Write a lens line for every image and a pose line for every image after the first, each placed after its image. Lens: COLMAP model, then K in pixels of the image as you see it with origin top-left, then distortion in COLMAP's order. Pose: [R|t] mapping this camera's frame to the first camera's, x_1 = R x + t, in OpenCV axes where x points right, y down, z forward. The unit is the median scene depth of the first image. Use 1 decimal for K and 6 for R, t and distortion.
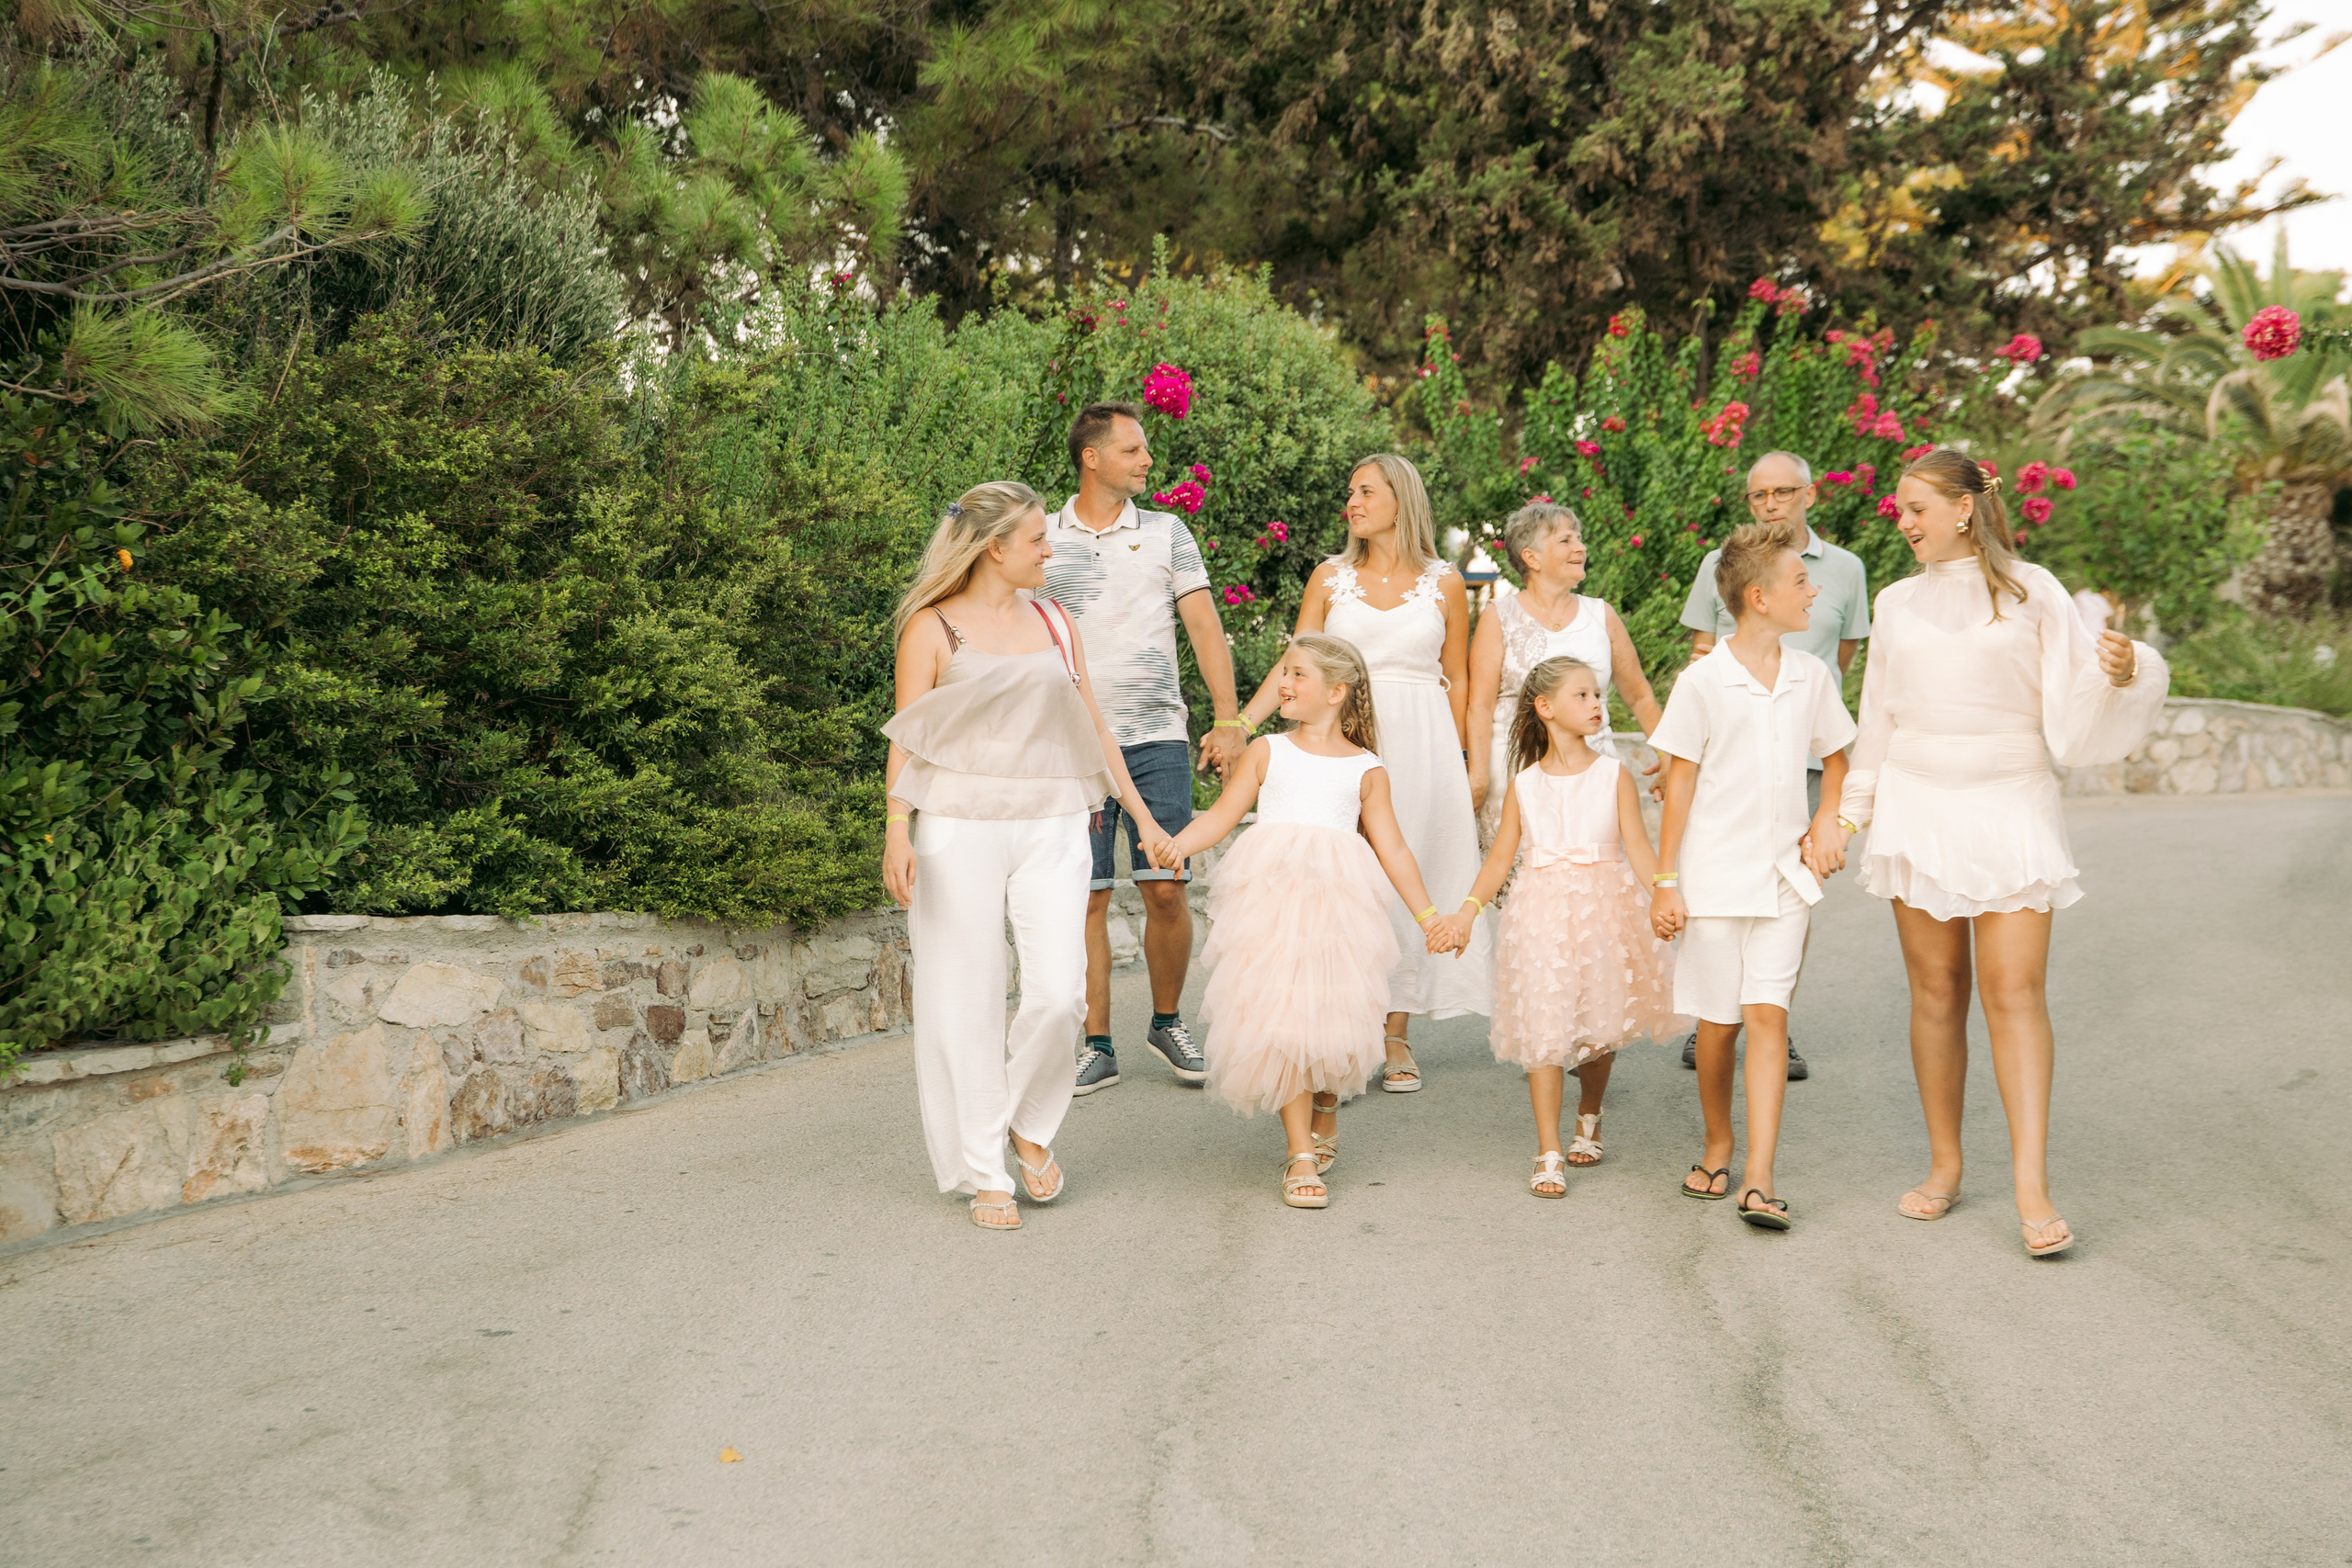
lens RADIAL K [[3614.9, 0, 1145.3], [0, 3614.9, 766.1], [0, 0, 1]] dist [0.126600, 0.000000]
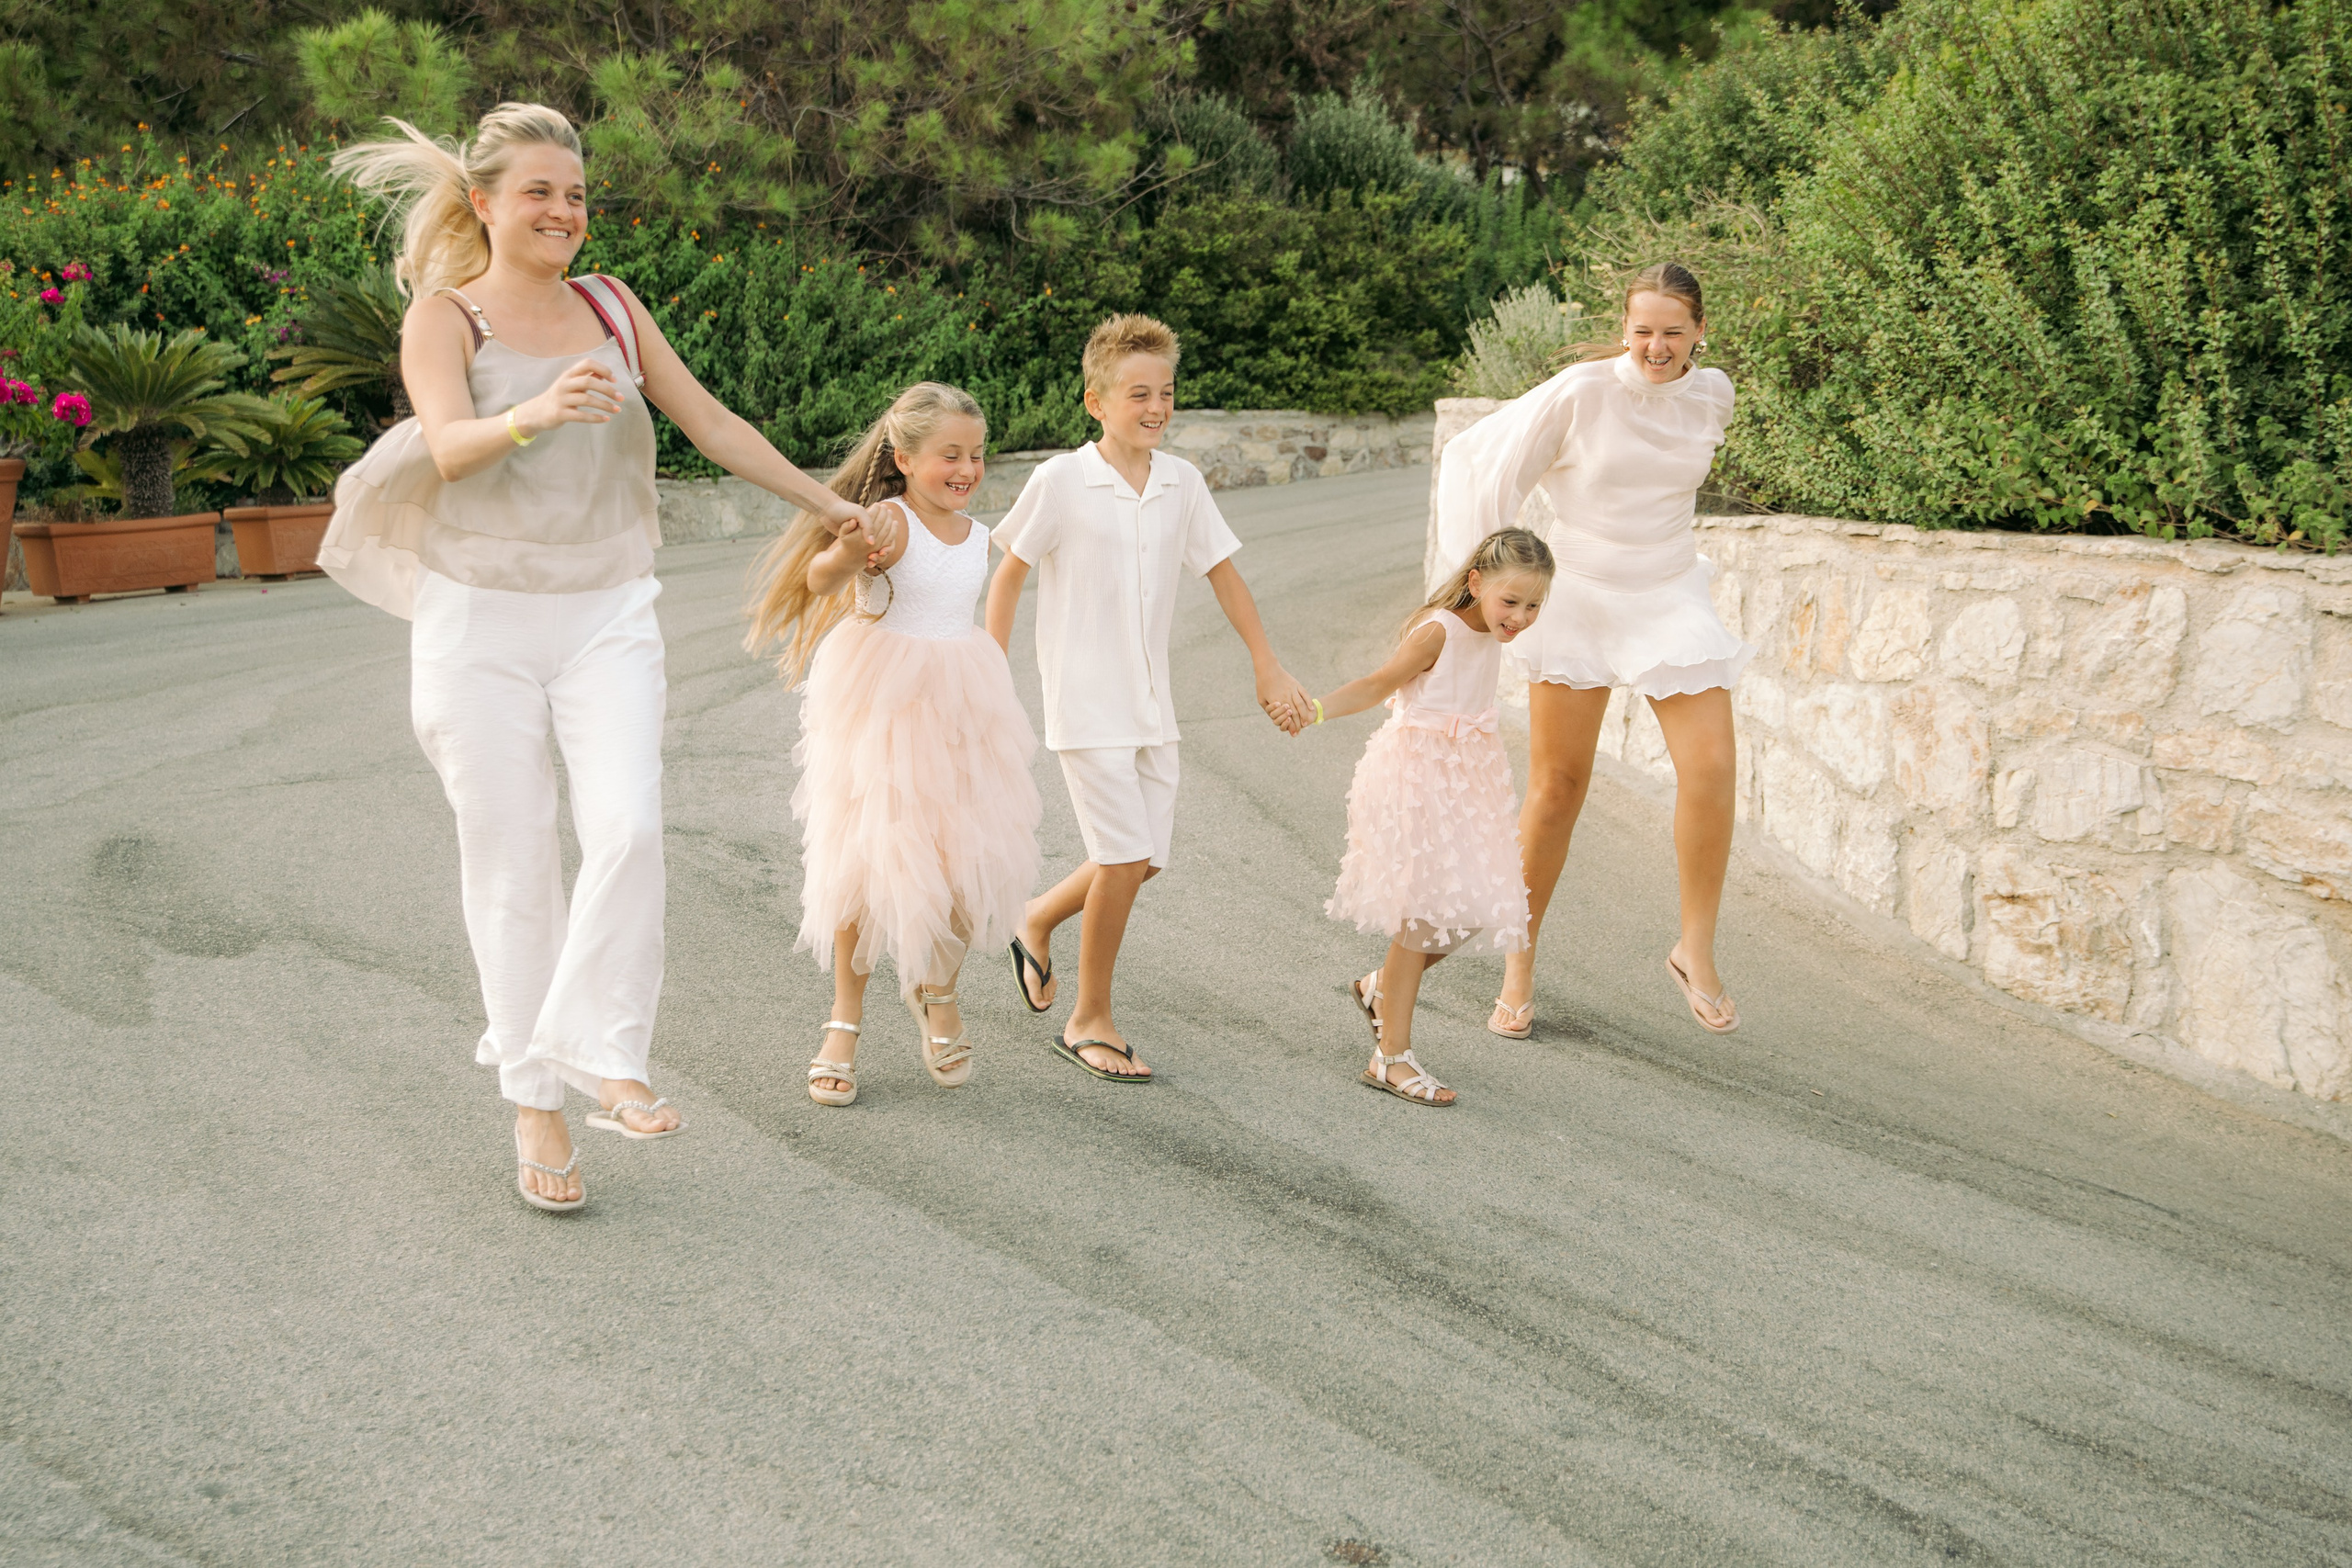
lens RADIAL K [[2562.0, 0, 1171.0], [0, 2562.0, 766.9], [0, 0, 1]] dist [0.016807, 0.000000]
pose [[0.756532, 0.055317, -0.651613, 1.117627], [0.028613, 0.992662, 0.117490, 0.082090], [0.653331, -0.107529, 0.749397, -0.554175]]
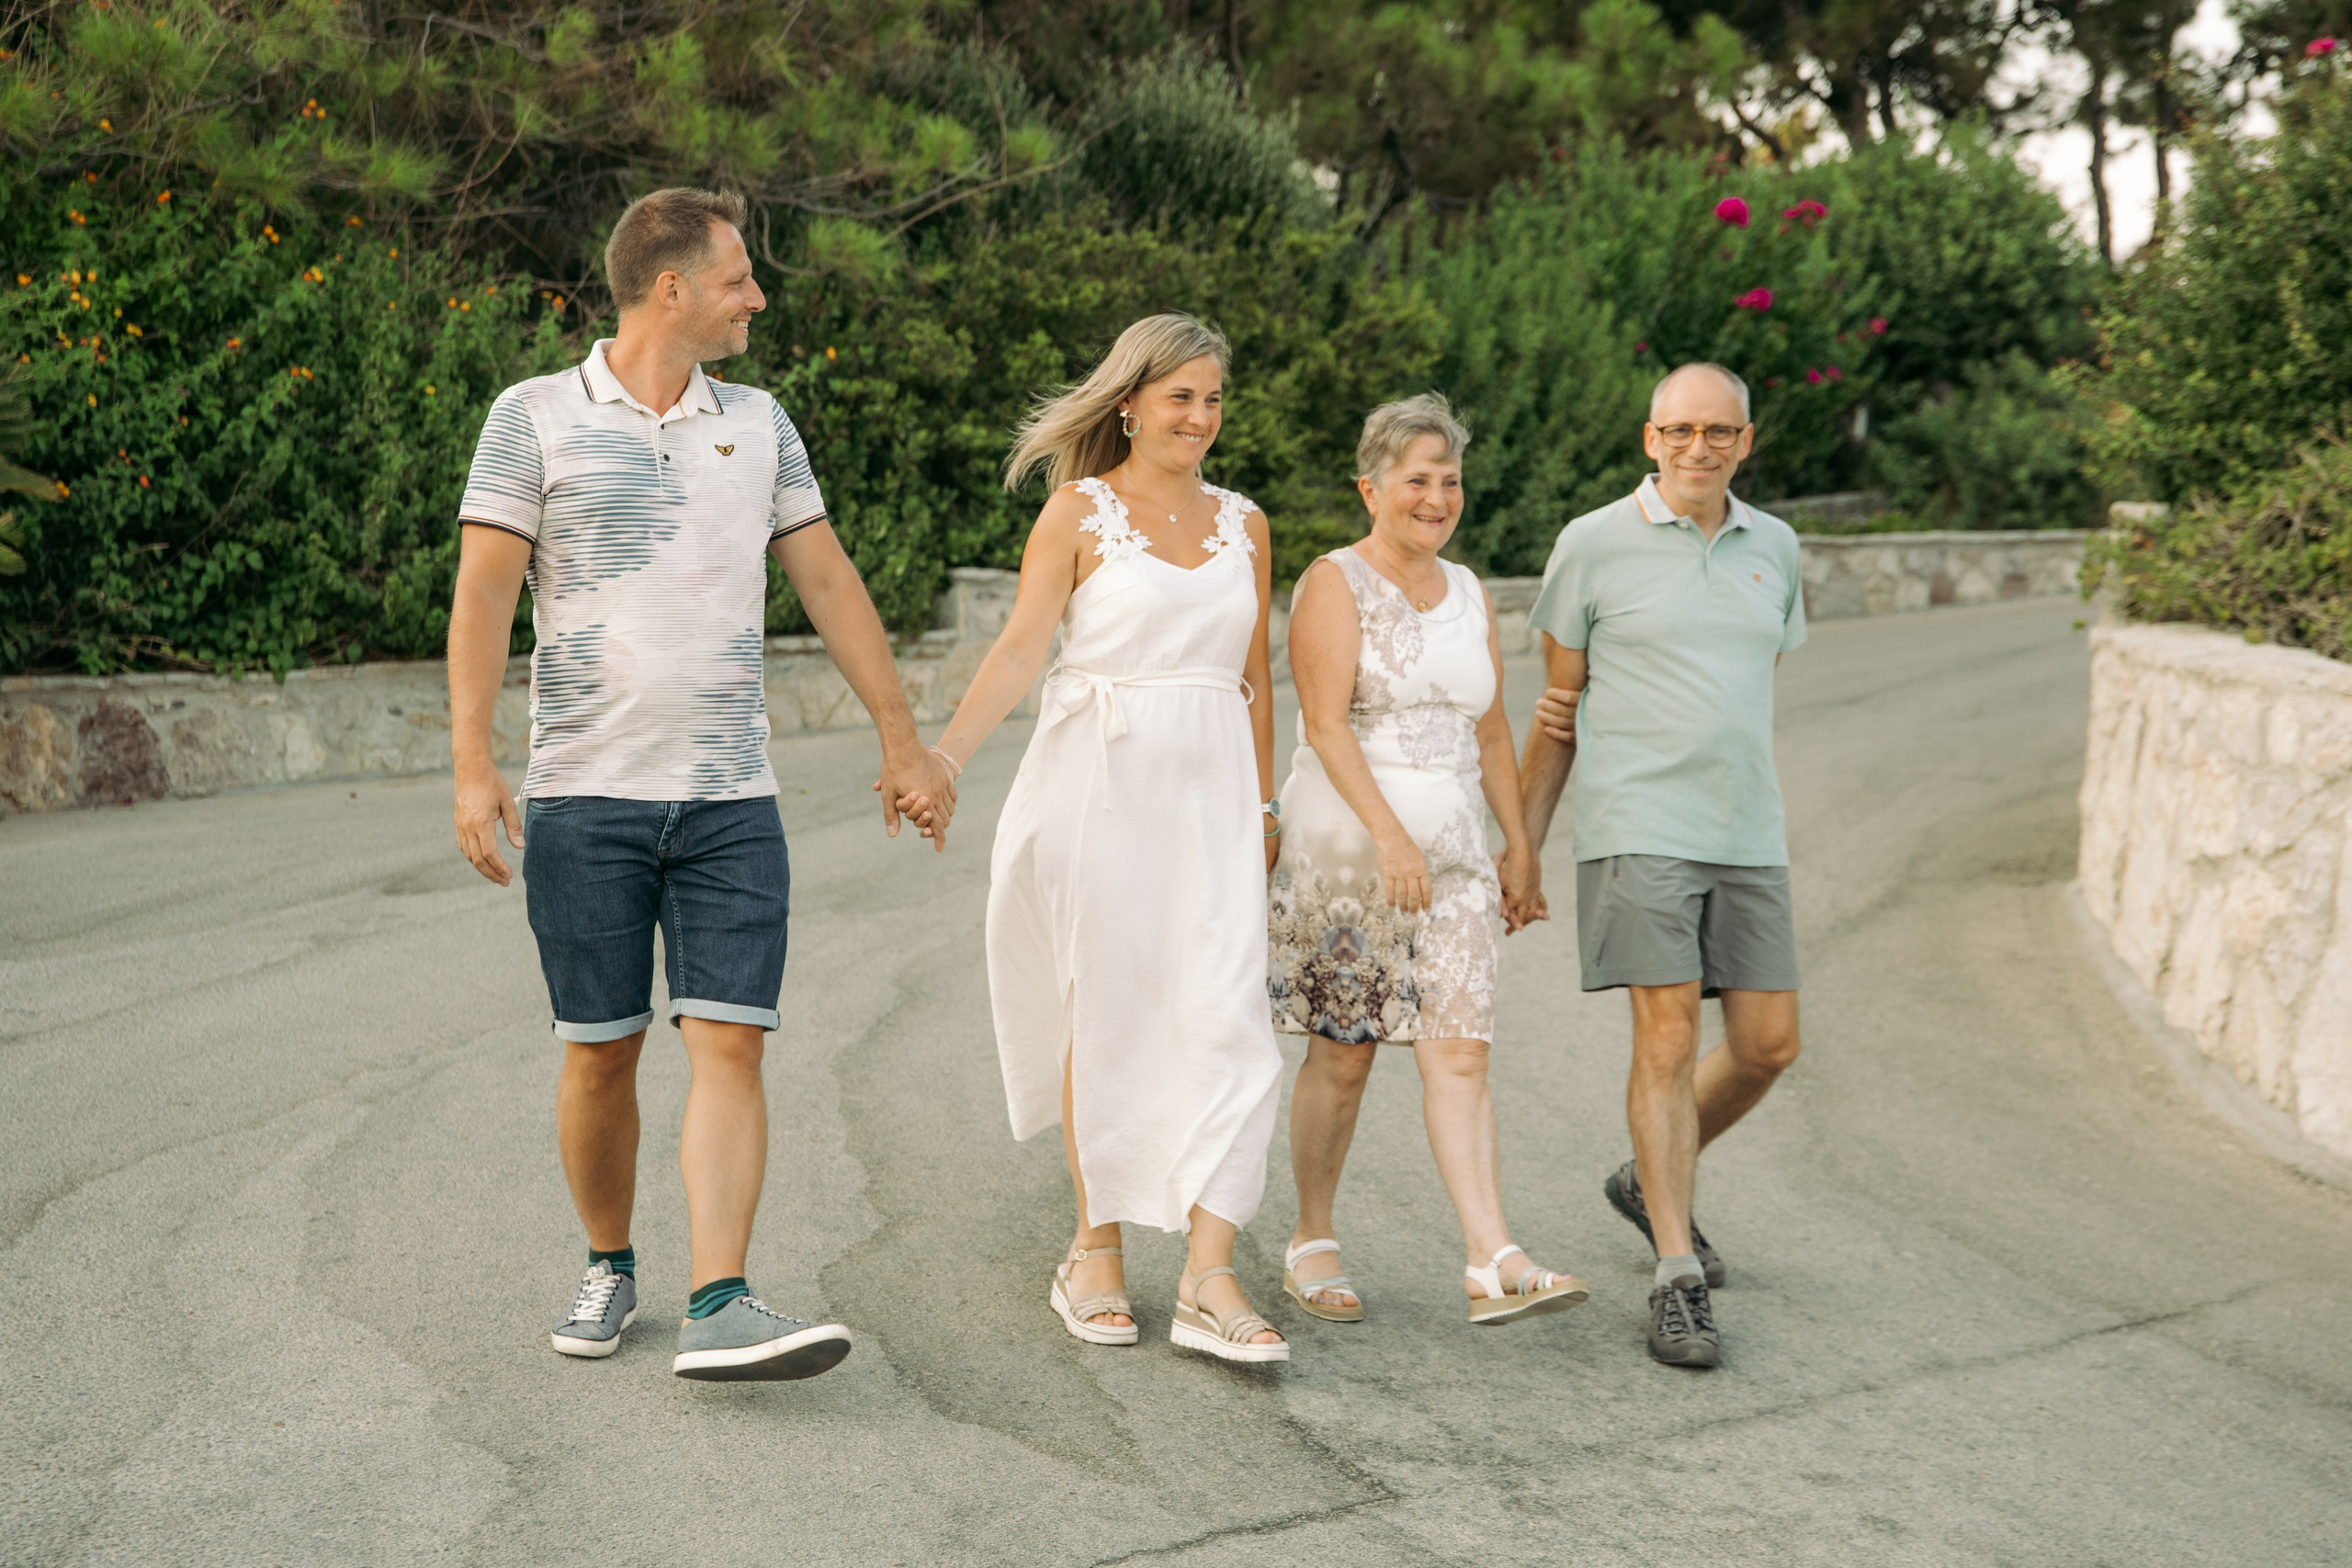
lens RADIAL K [[3645.6, 0, 1164.5], [0, 3645.6, 787.2], [0, 0, 1]] dist [0.133578, 0.000000]
pose [[0.912847, 0.035802, -0.406728, 0.554593], [-0.009701, 0.997769, 0.066055, 0.027837], [0.408186, -0.056352, 0.911158, -0.546421]]
